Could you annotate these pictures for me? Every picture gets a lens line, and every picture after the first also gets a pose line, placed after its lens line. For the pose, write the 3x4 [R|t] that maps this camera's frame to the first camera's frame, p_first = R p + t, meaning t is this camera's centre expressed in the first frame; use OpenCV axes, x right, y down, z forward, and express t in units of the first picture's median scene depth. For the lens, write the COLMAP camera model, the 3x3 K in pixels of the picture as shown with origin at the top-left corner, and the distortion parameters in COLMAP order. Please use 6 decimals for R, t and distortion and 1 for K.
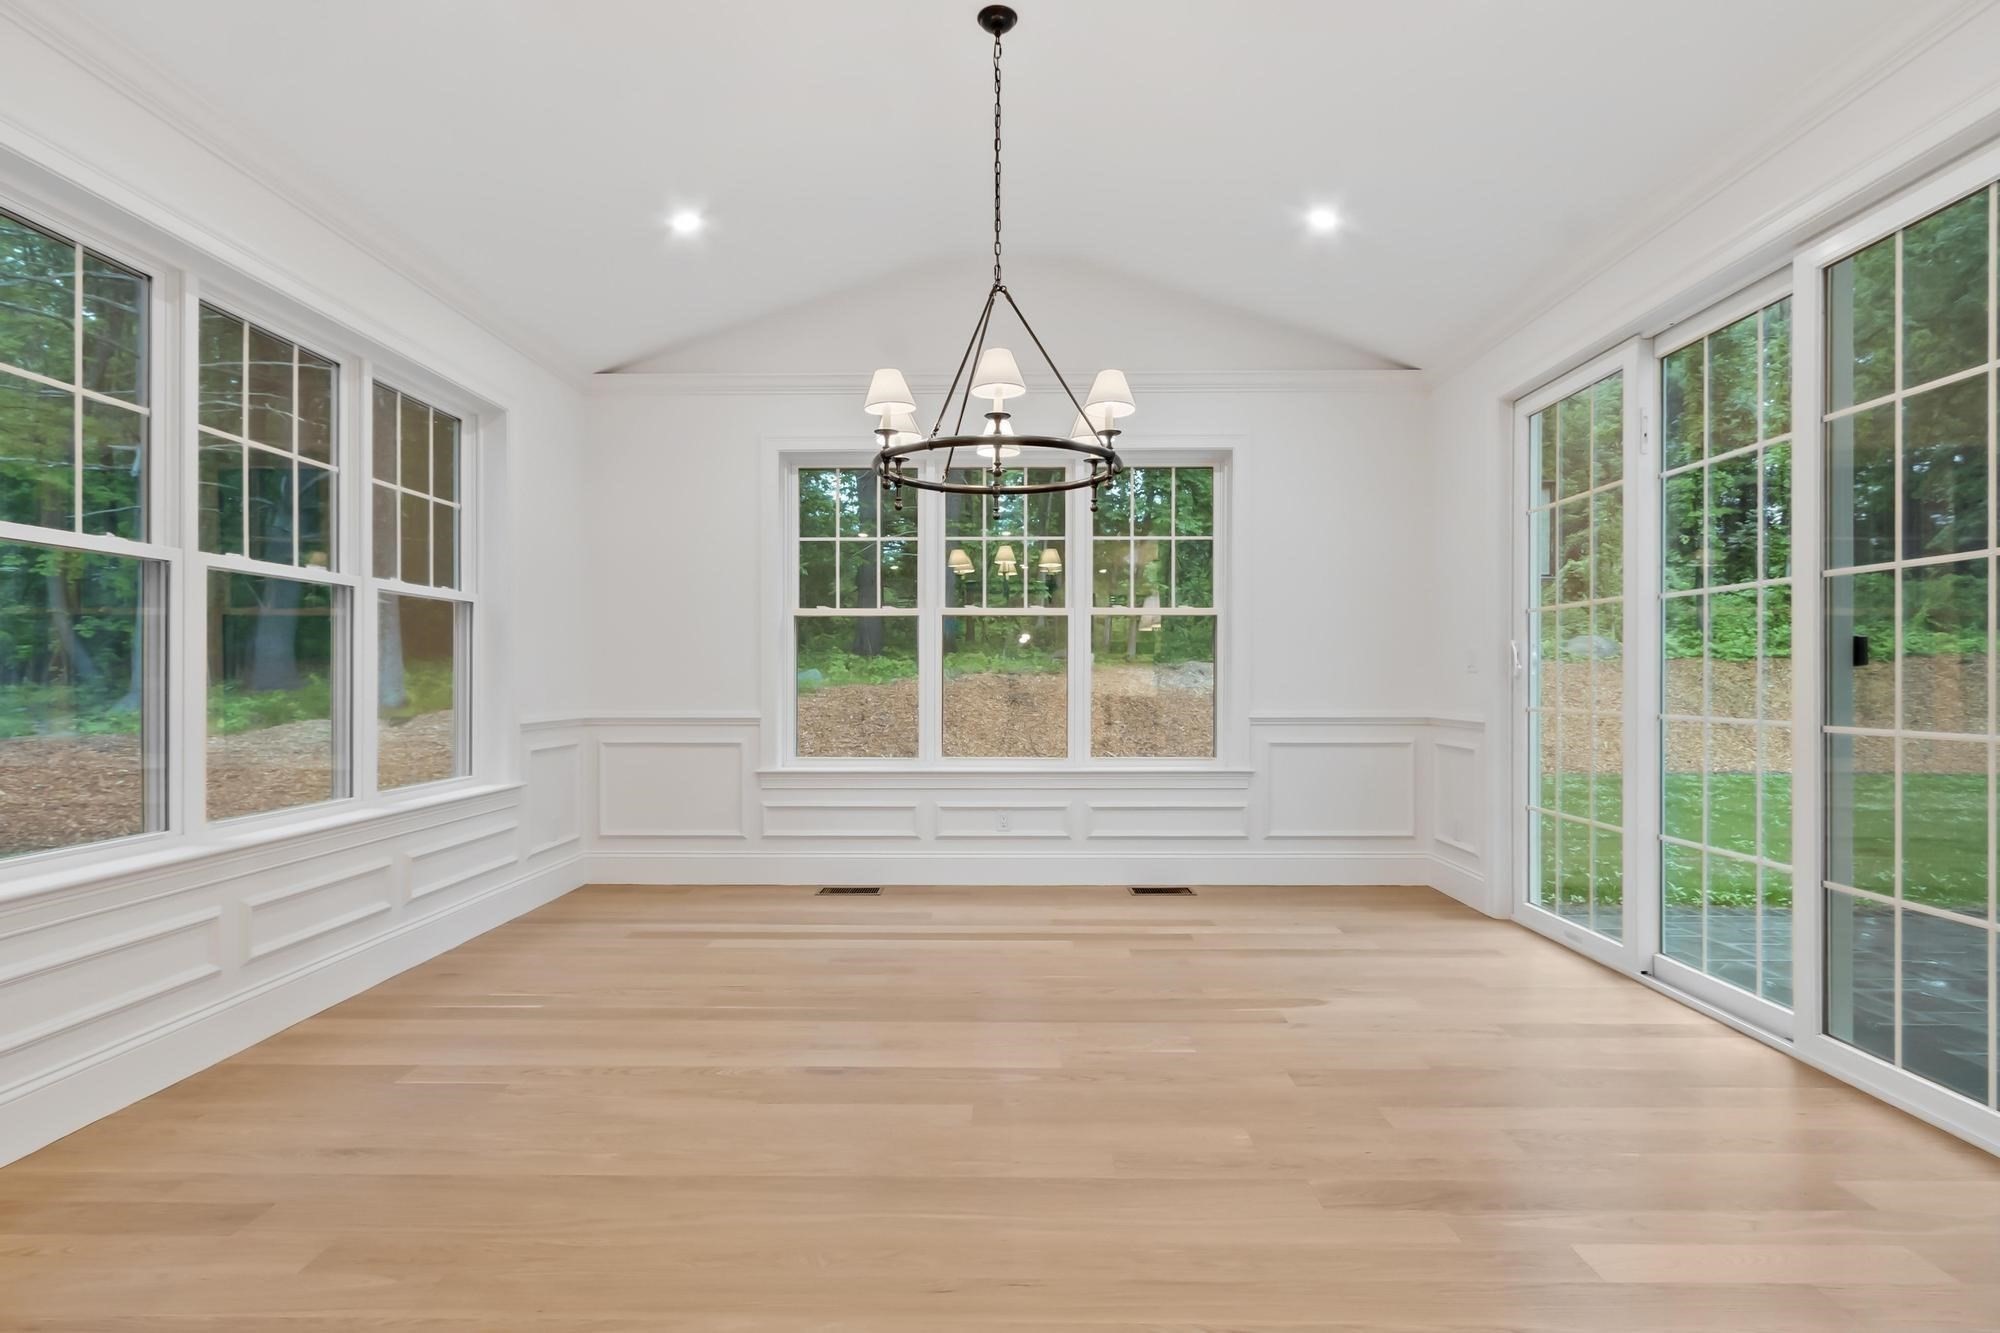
lens RADIAL K [[1050.5, 0, 997.1], [0, 1050.5, 678.5], [0, 0, 1]] dist [0.003233, -0.000178]
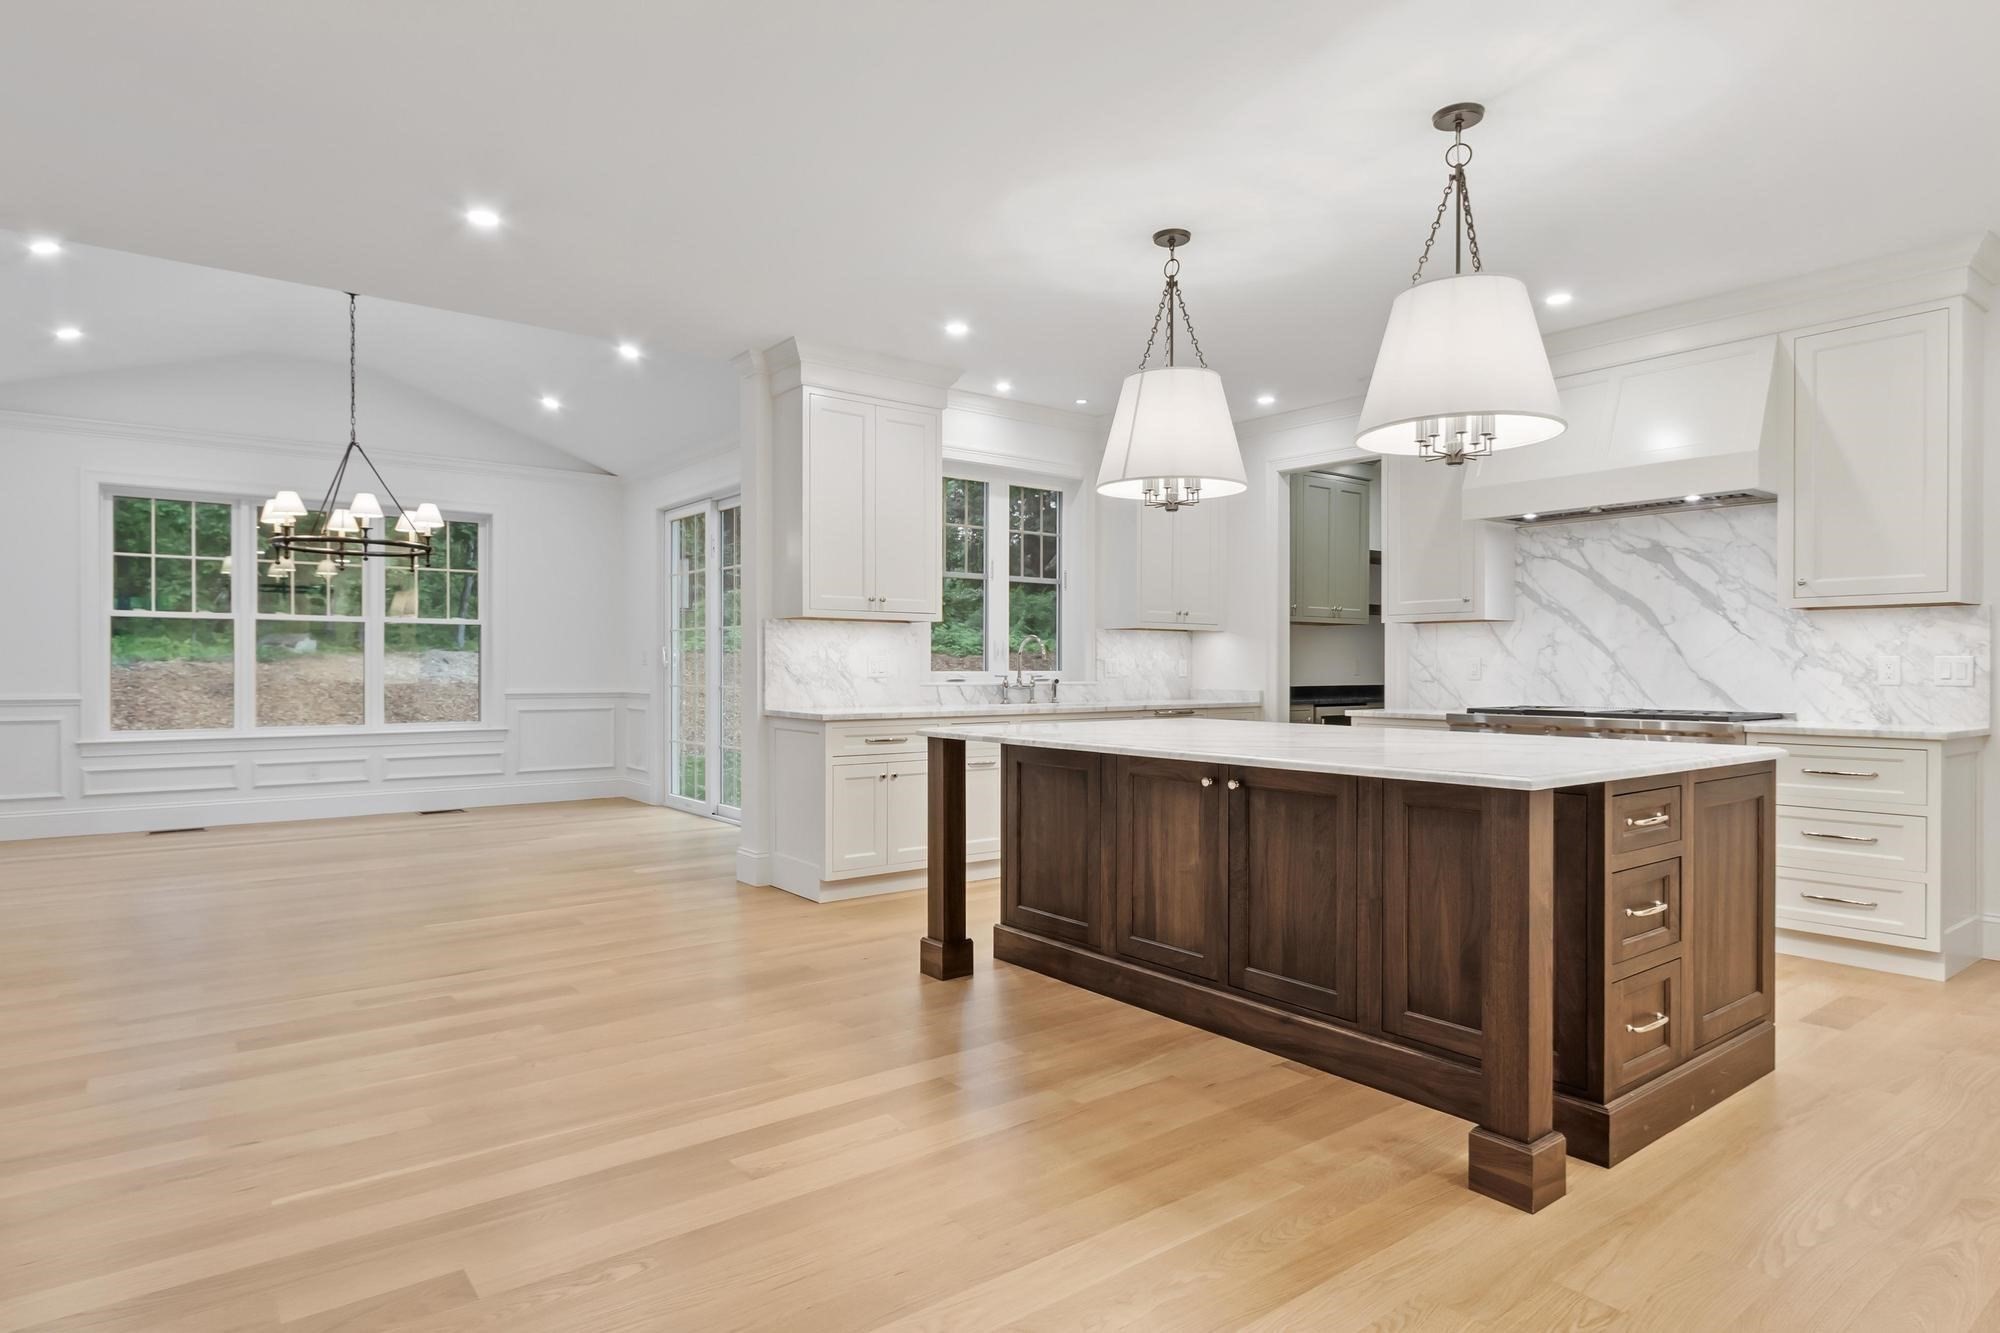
lens RADIAL K [[1106.6, 0, 996.1], [0, 1106.6, 678.2], [0, 0, 1]] dist [0.001867, -0.000254]
pose [[0.789945, -0.003002, 0.613170, -0.172149], [-0.002775, 0.999960, 0.008470, -0.000834], [-0.613172, -0.008392, 0.789905, -0.670873]]
